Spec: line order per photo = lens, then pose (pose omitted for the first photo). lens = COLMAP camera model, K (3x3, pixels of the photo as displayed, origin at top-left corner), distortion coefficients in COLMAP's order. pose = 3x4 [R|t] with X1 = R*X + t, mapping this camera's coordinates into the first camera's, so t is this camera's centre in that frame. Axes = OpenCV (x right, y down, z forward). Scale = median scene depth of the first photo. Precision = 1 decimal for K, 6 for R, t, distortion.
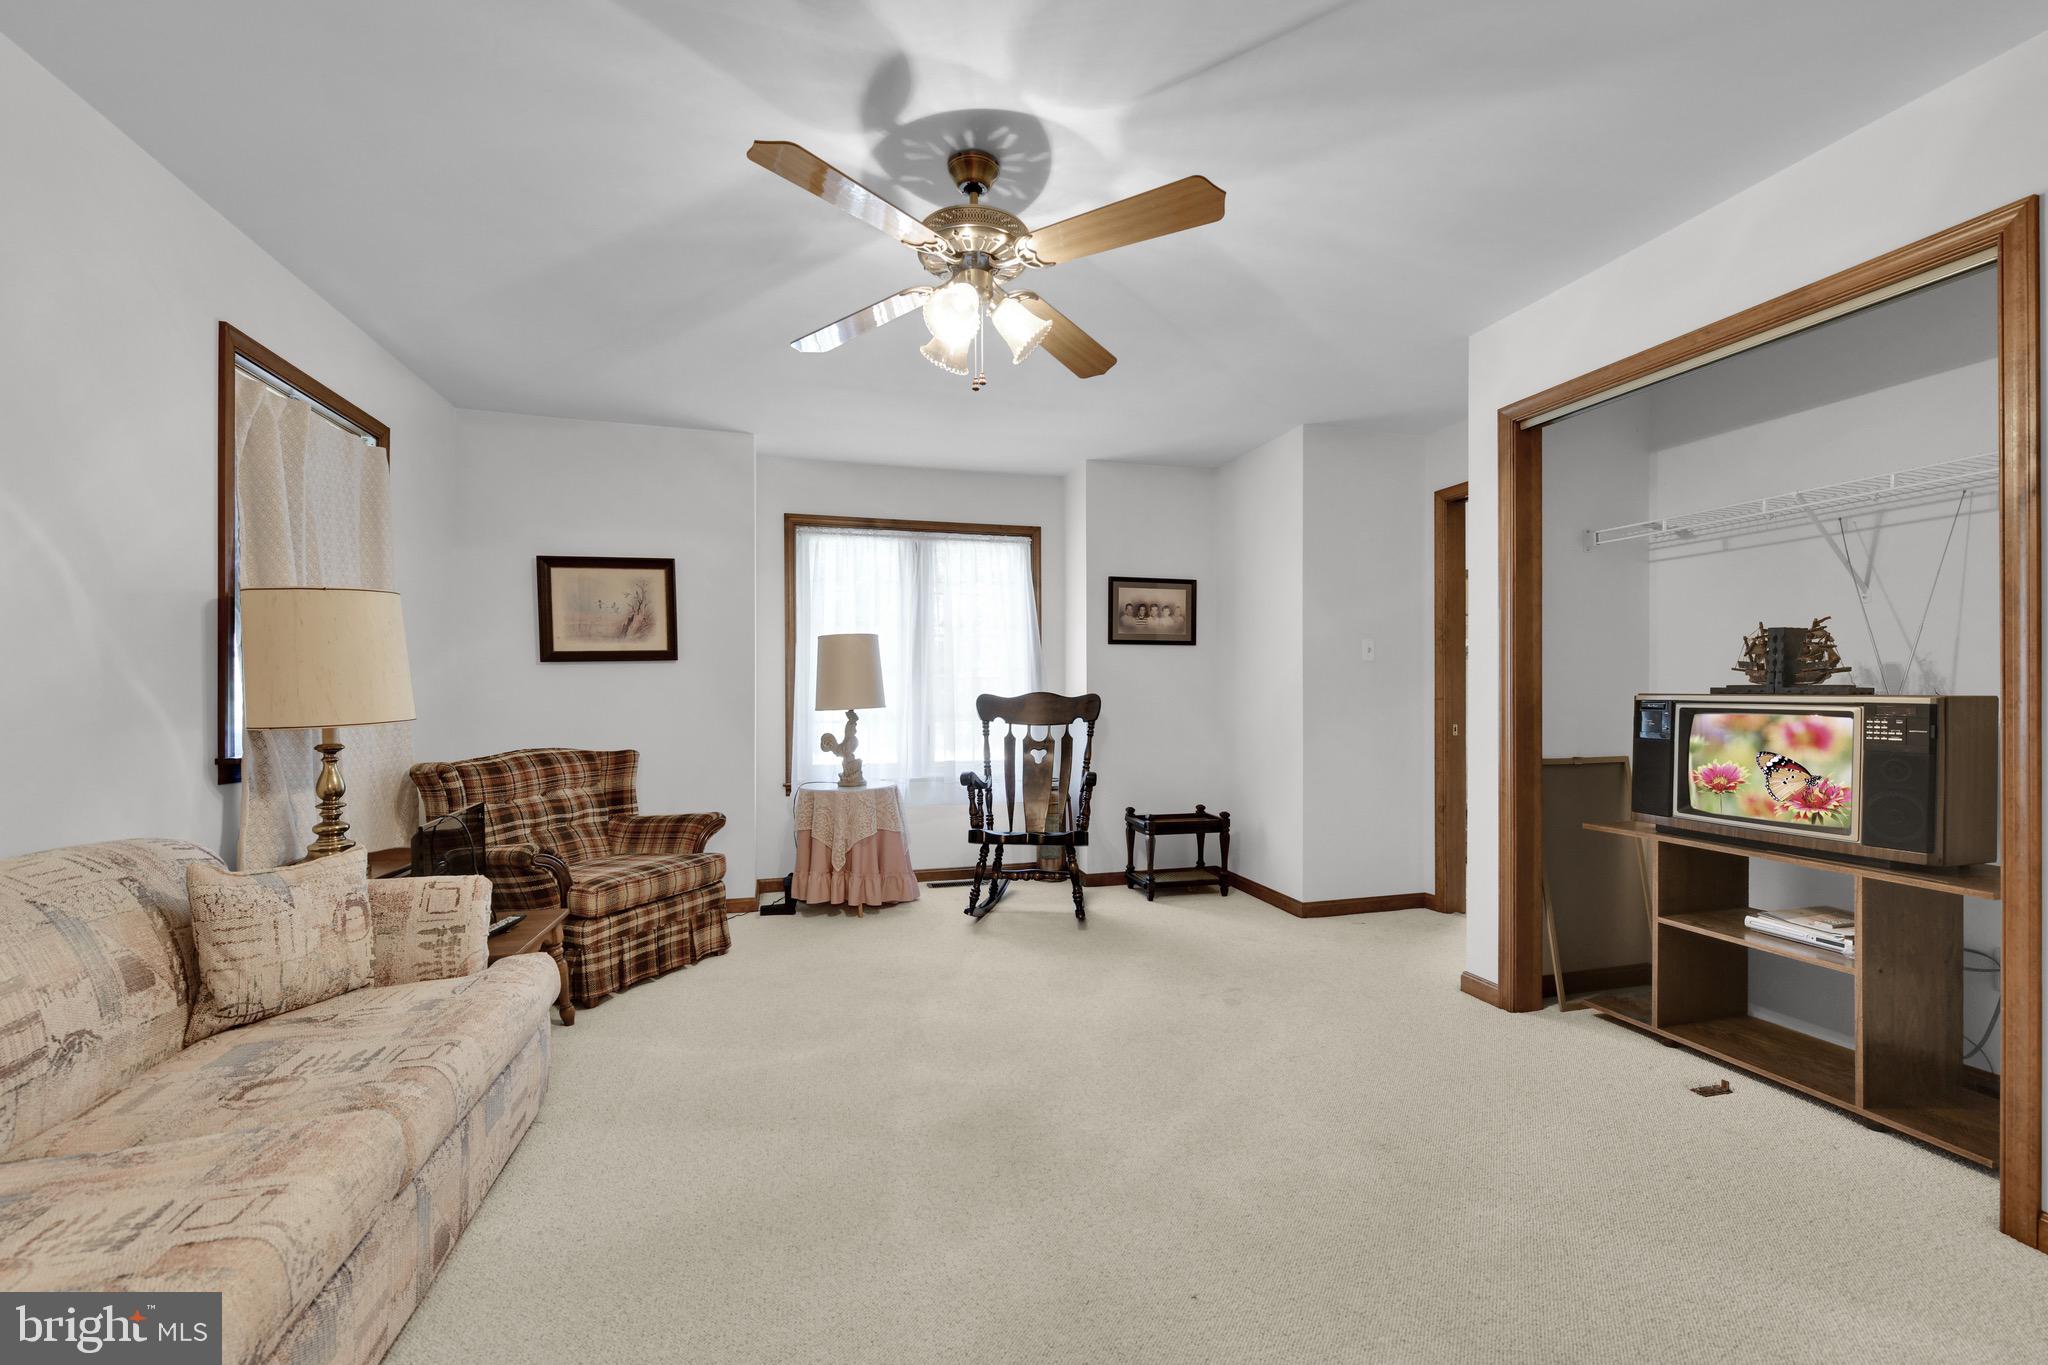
lens RADIAL K [[834.4, 0, 1033.6], [0, 834.4, 691.2], [0, 0, 1]] dist [-0.000388, -0.005259]
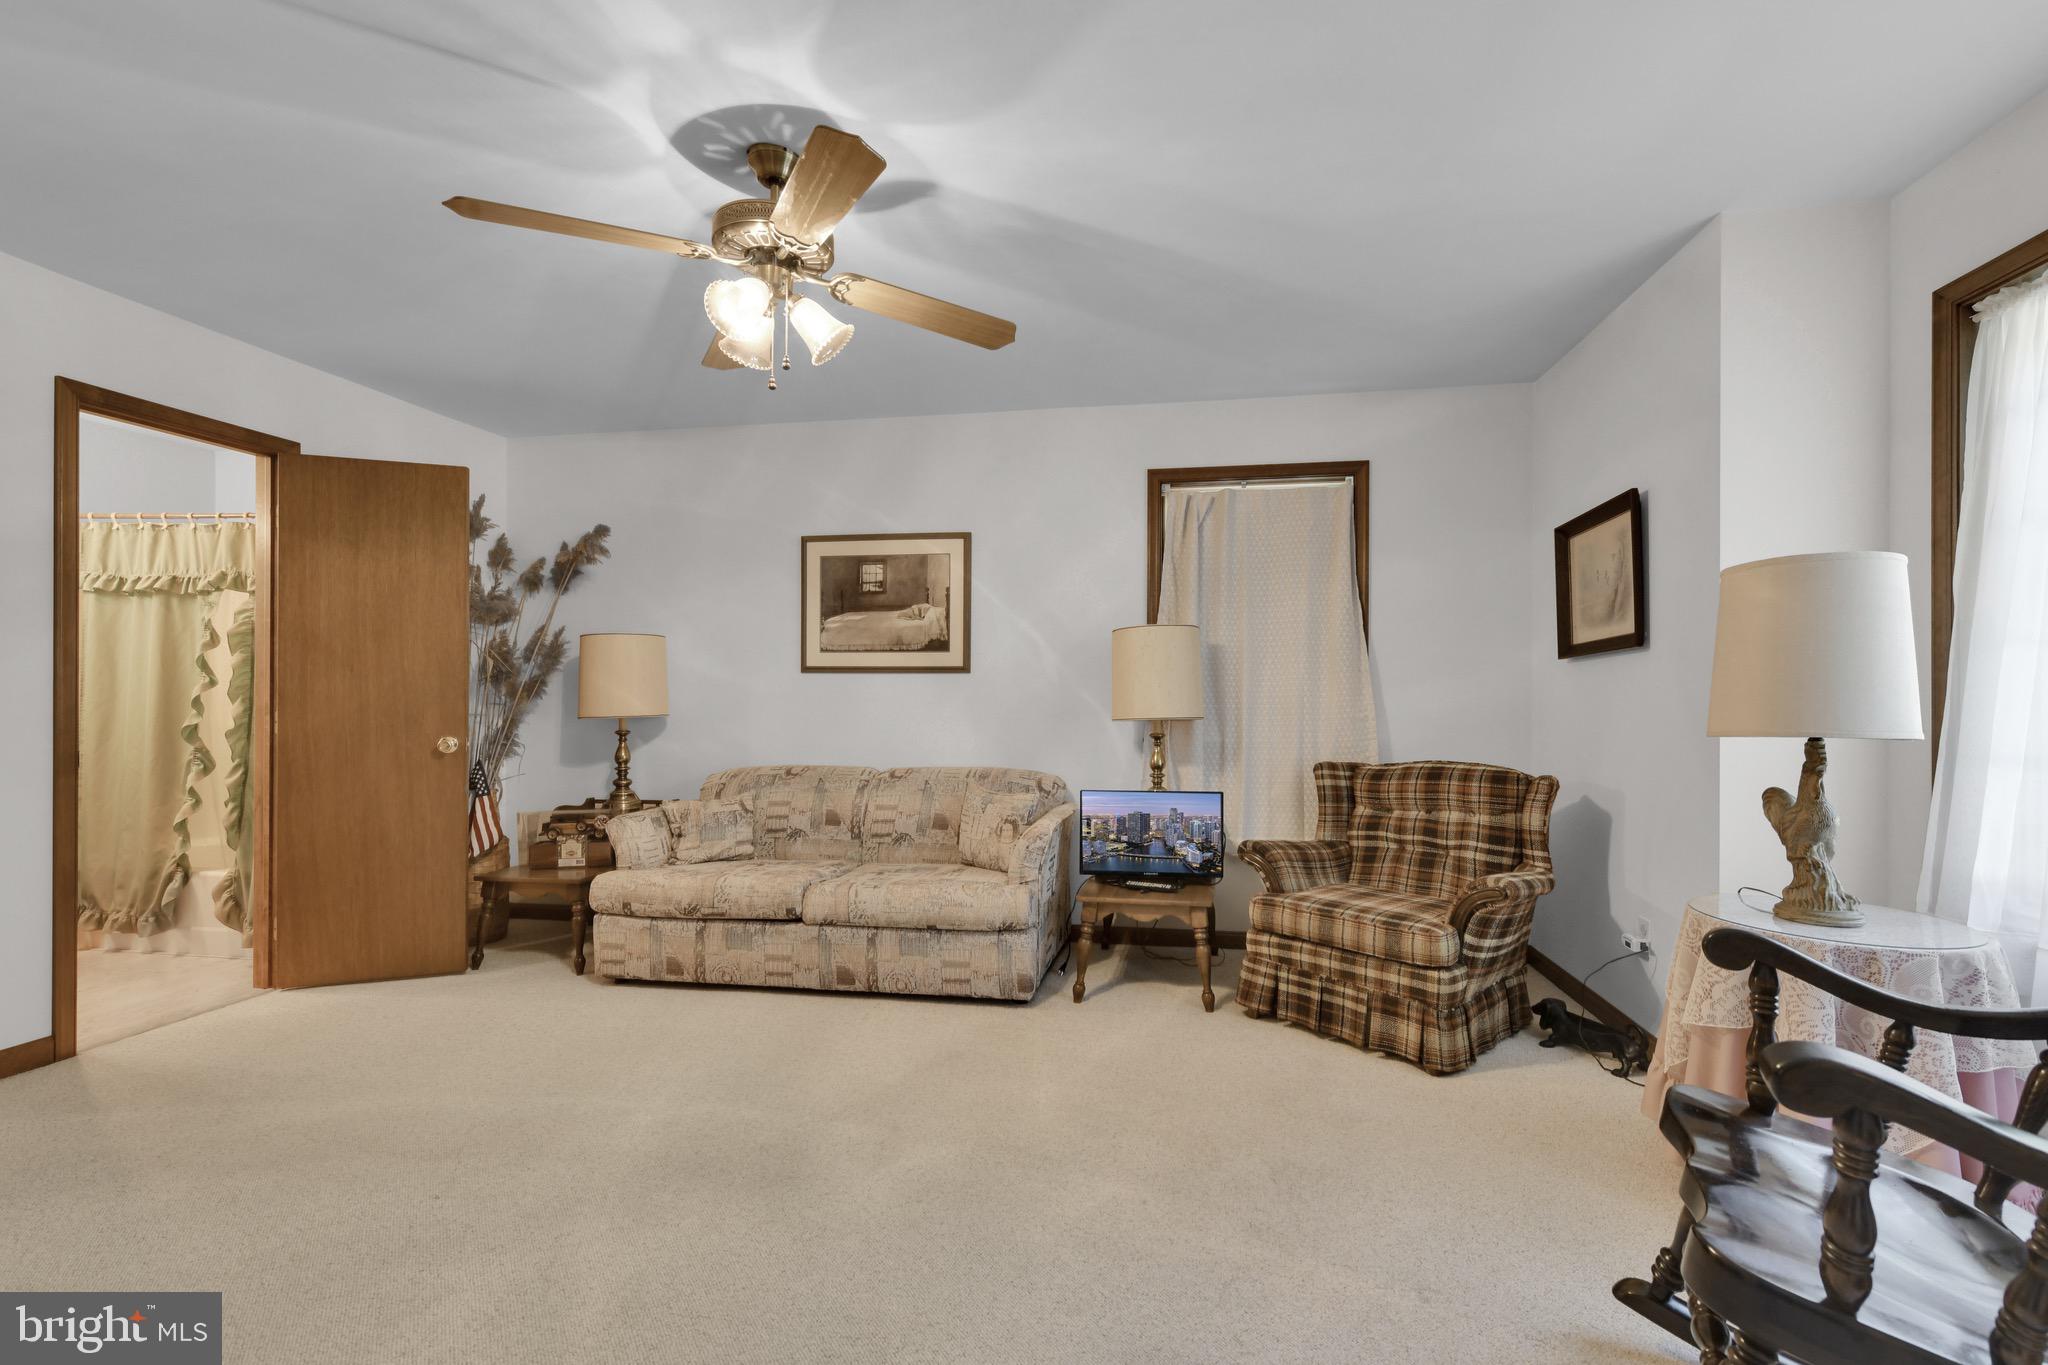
lens RADIAL K [[834.4, 0, 1033.6], [0, 834.4, 691.2], [0, 0, 1]] dist [-0.000388, -0.005259]
pose [[-0.428112, -0.004710, -0.903713, 0.436795], [0.004139, 0.999966, -0.007172, -0.000832], [0.903716, -0.006810, -0.428078, 1.091995]]
